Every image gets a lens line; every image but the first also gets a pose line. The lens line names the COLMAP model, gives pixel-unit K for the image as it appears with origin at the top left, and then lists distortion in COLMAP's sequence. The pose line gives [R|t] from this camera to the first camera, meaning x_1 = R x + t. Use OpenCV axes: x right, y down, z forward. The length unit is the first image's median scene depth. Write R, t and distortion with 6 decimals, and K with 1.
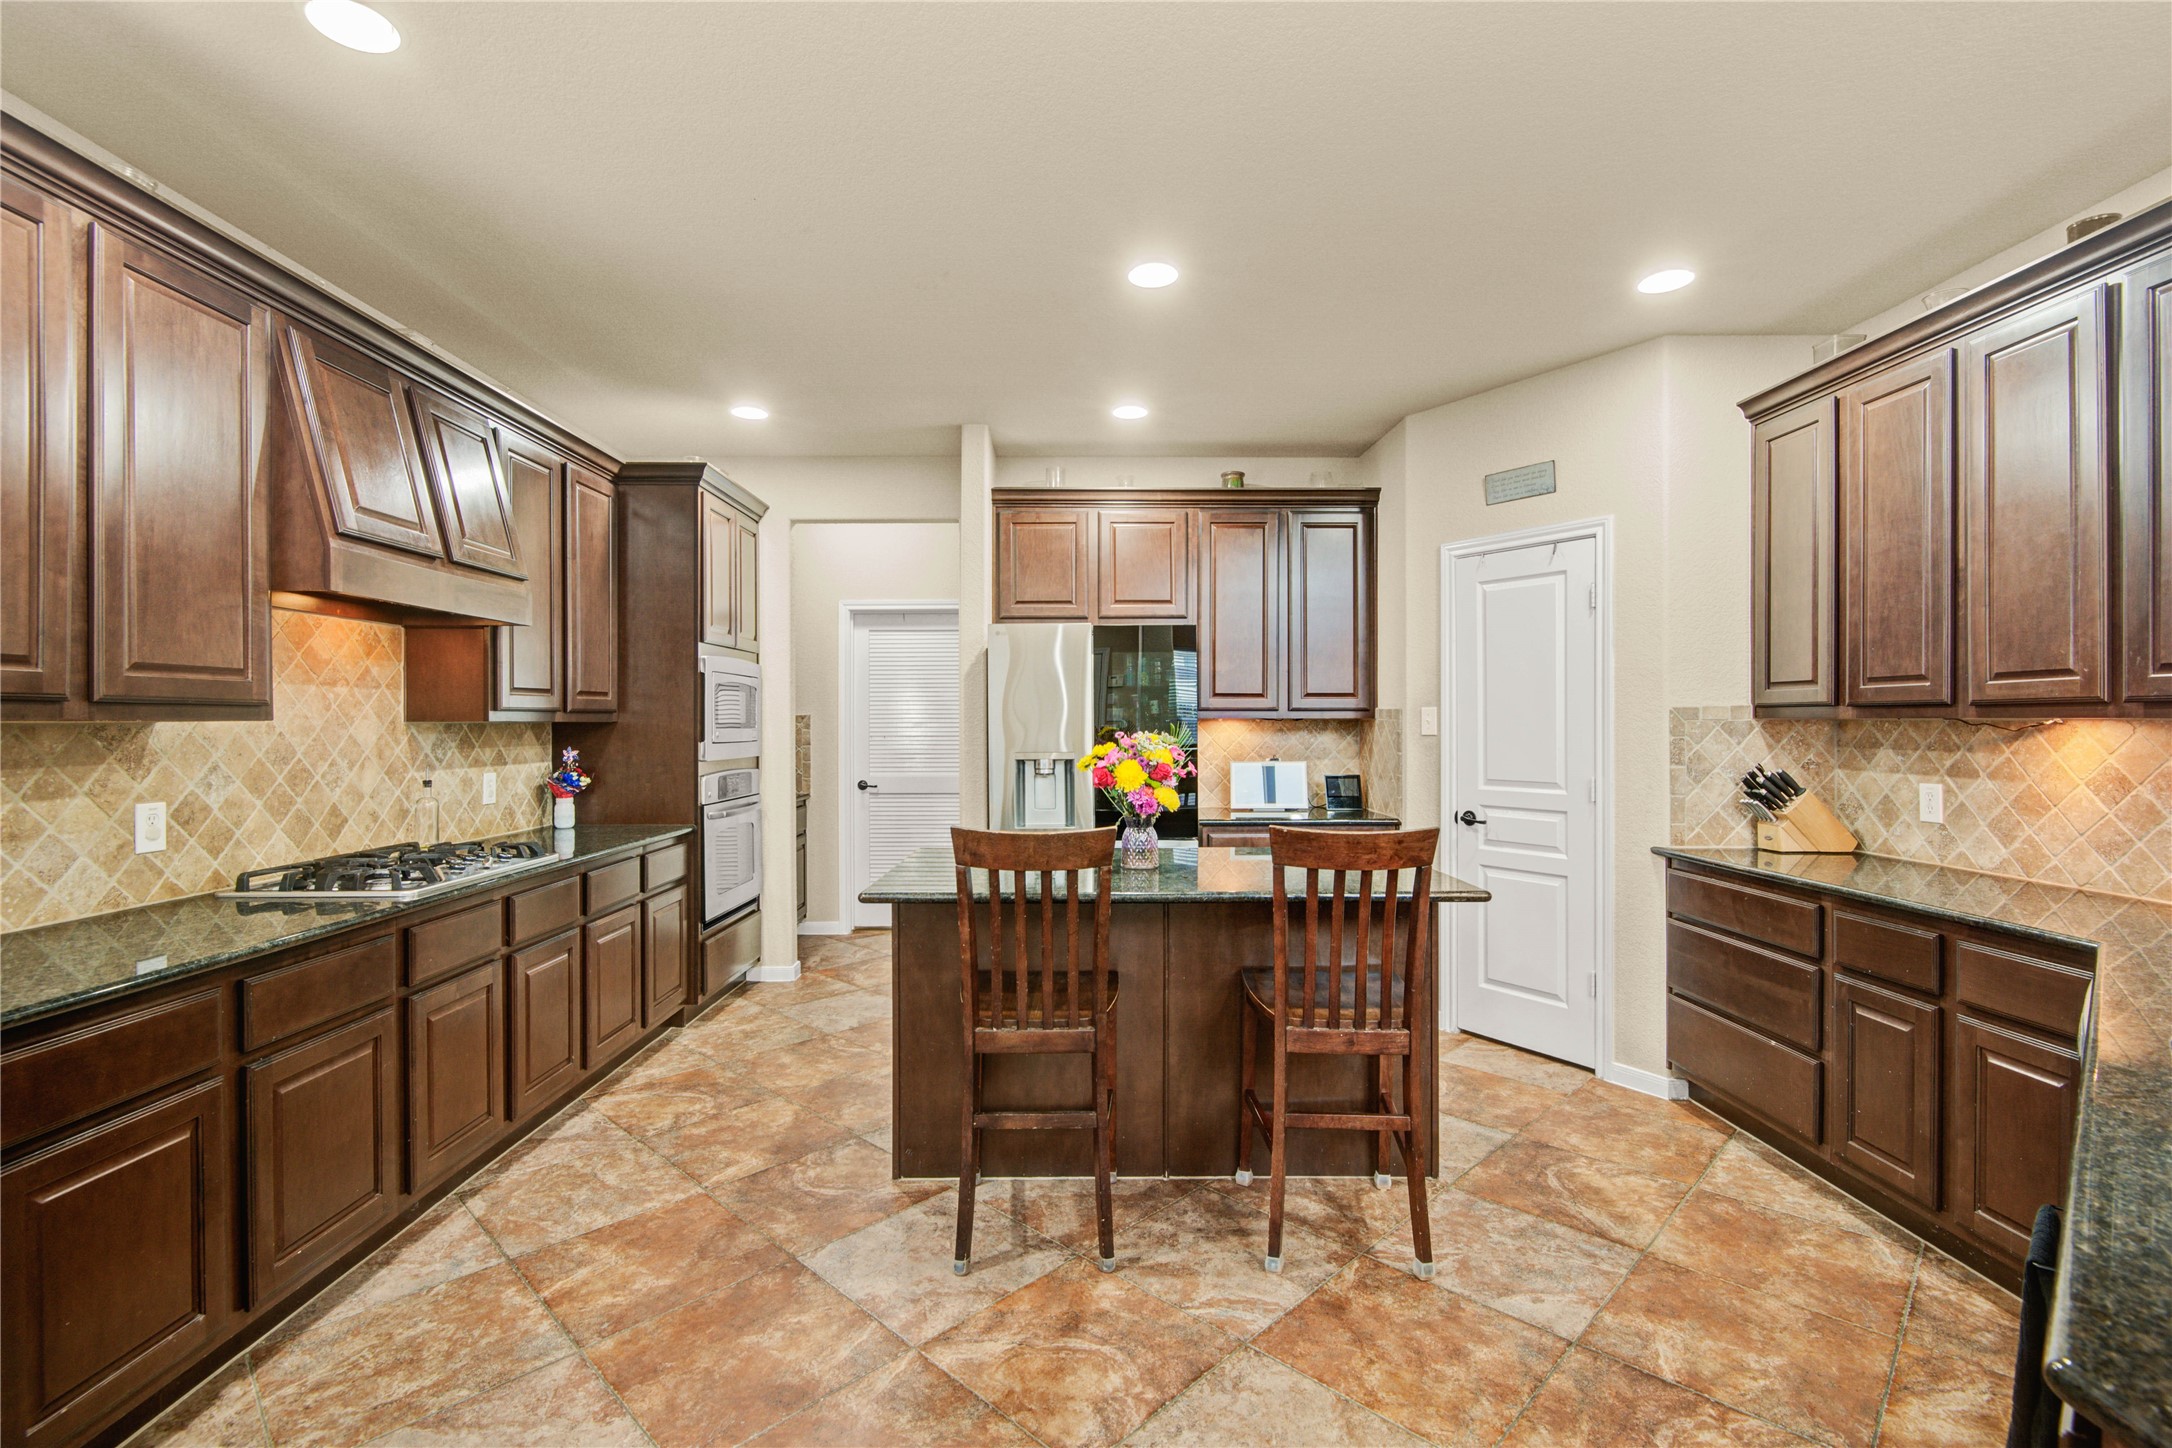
lens RADIAL K [[988.6, 0, 1089.3], [0, 988.6, 725.0], [0, 0, 1]] dist [0.000632, -0.003342]
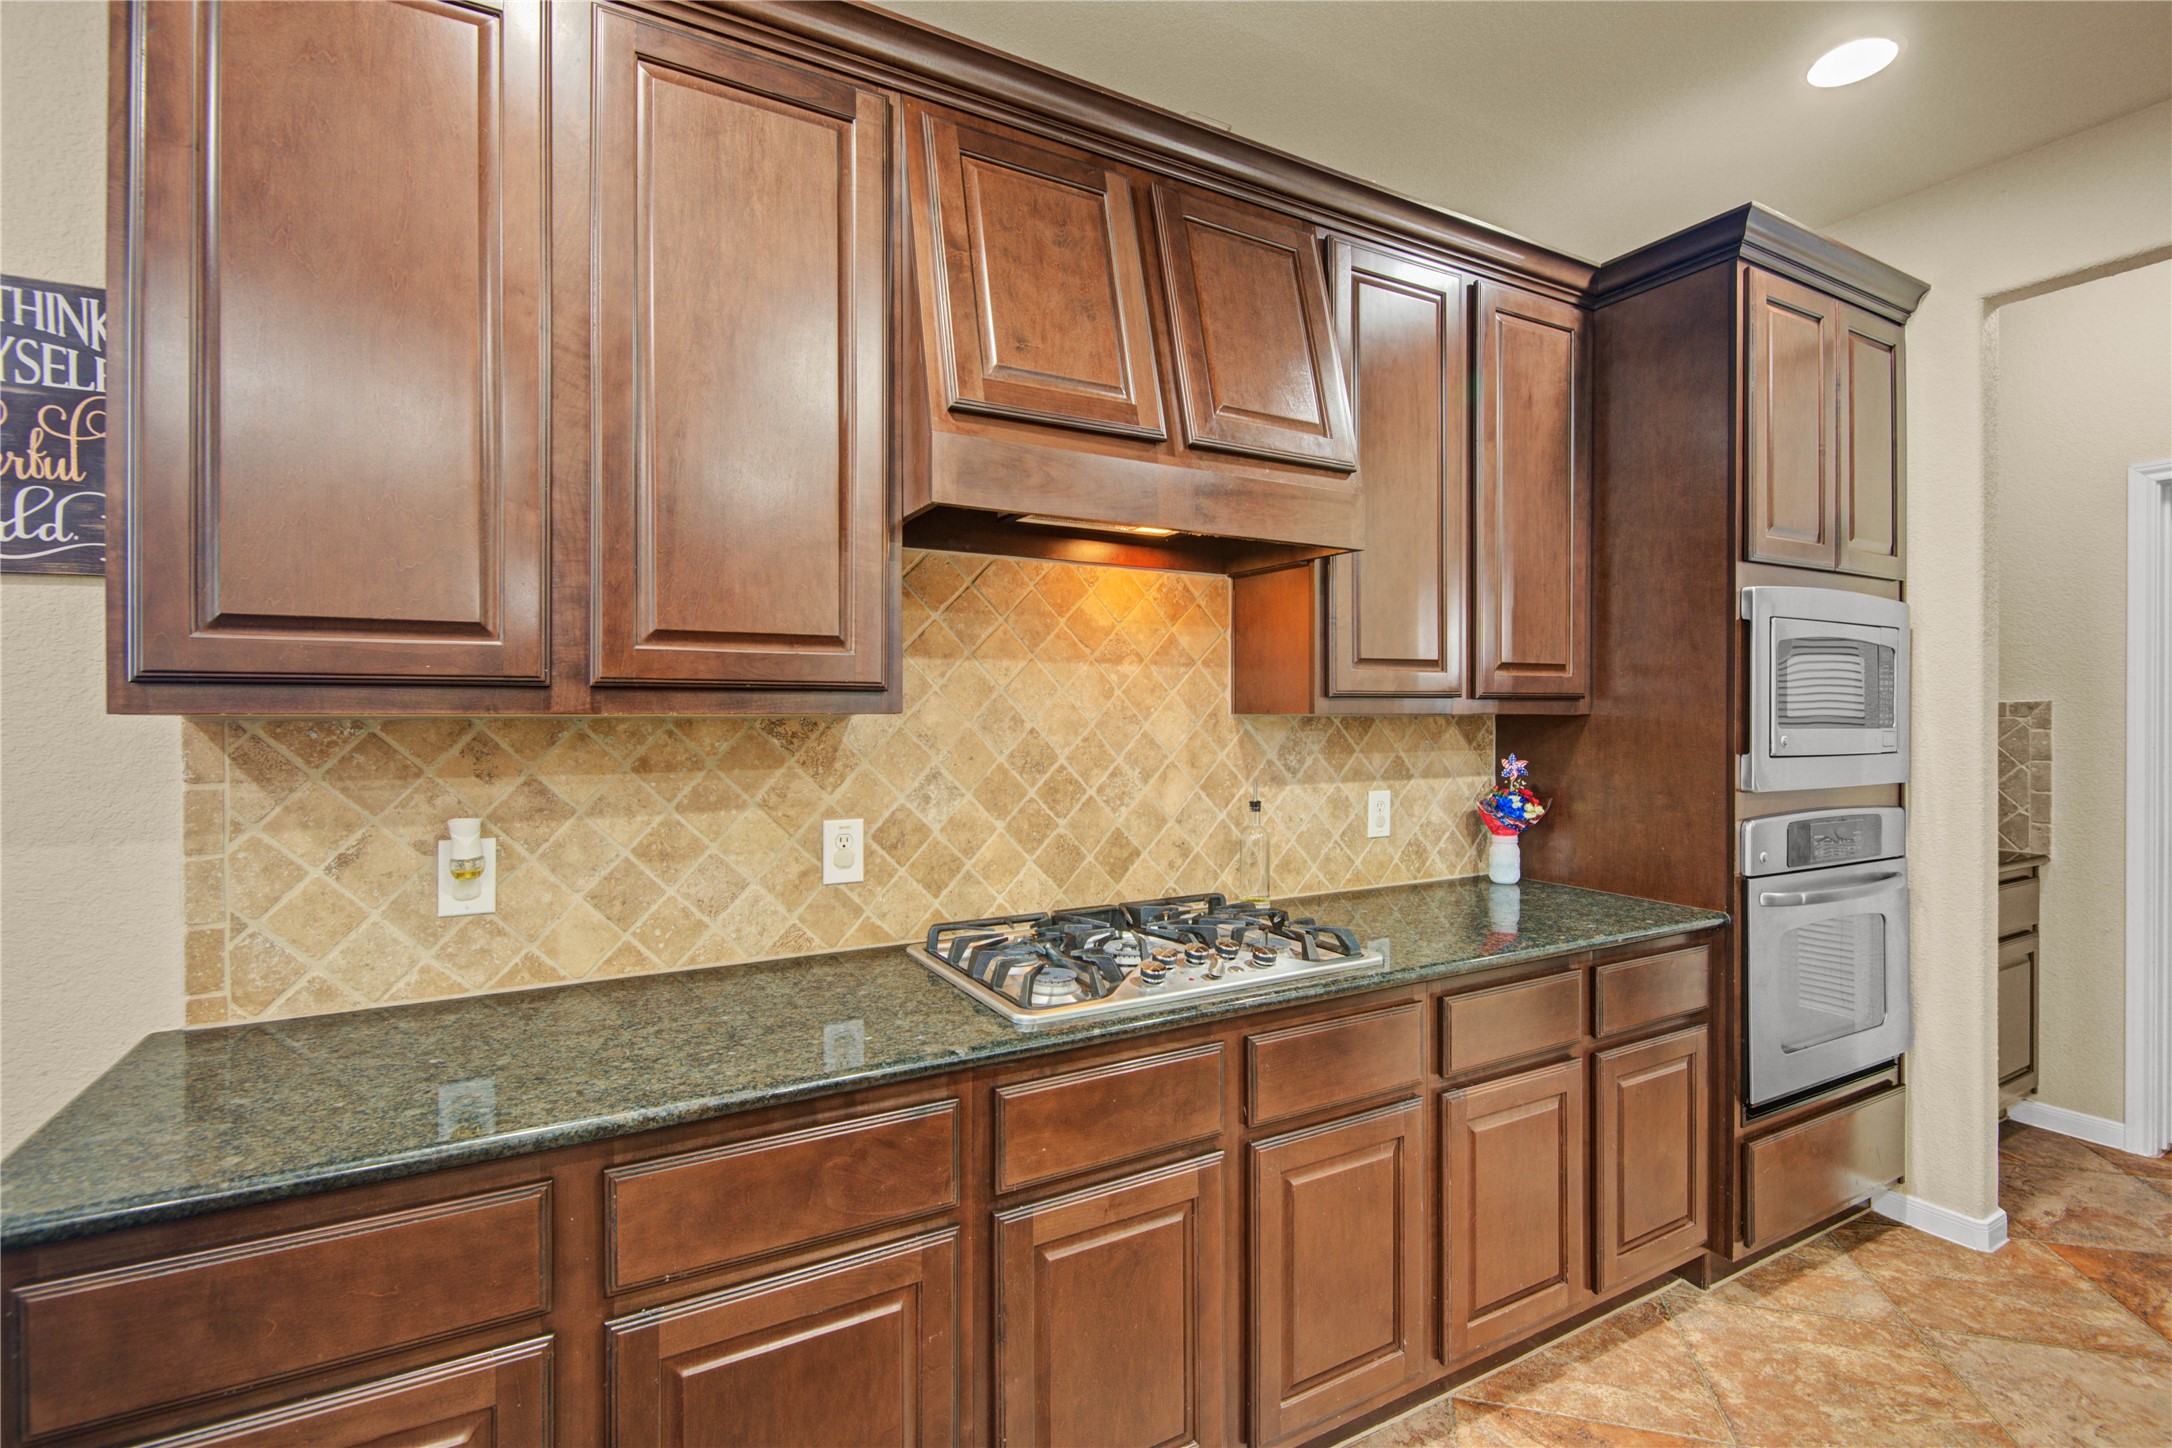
lens RADIAL K [[988.6, 0, 1086.1], [0, 988.6, 710.5], [0, 0, 1]] dist [0.000632, -0.003342]
pose [[0.478861, 0.002229, -0.877888, -0.130064], [-0.005160, 0.999987, -0.000275, -0.004876], [0.877876, 0.004662, 0.478866, 0.565621]]
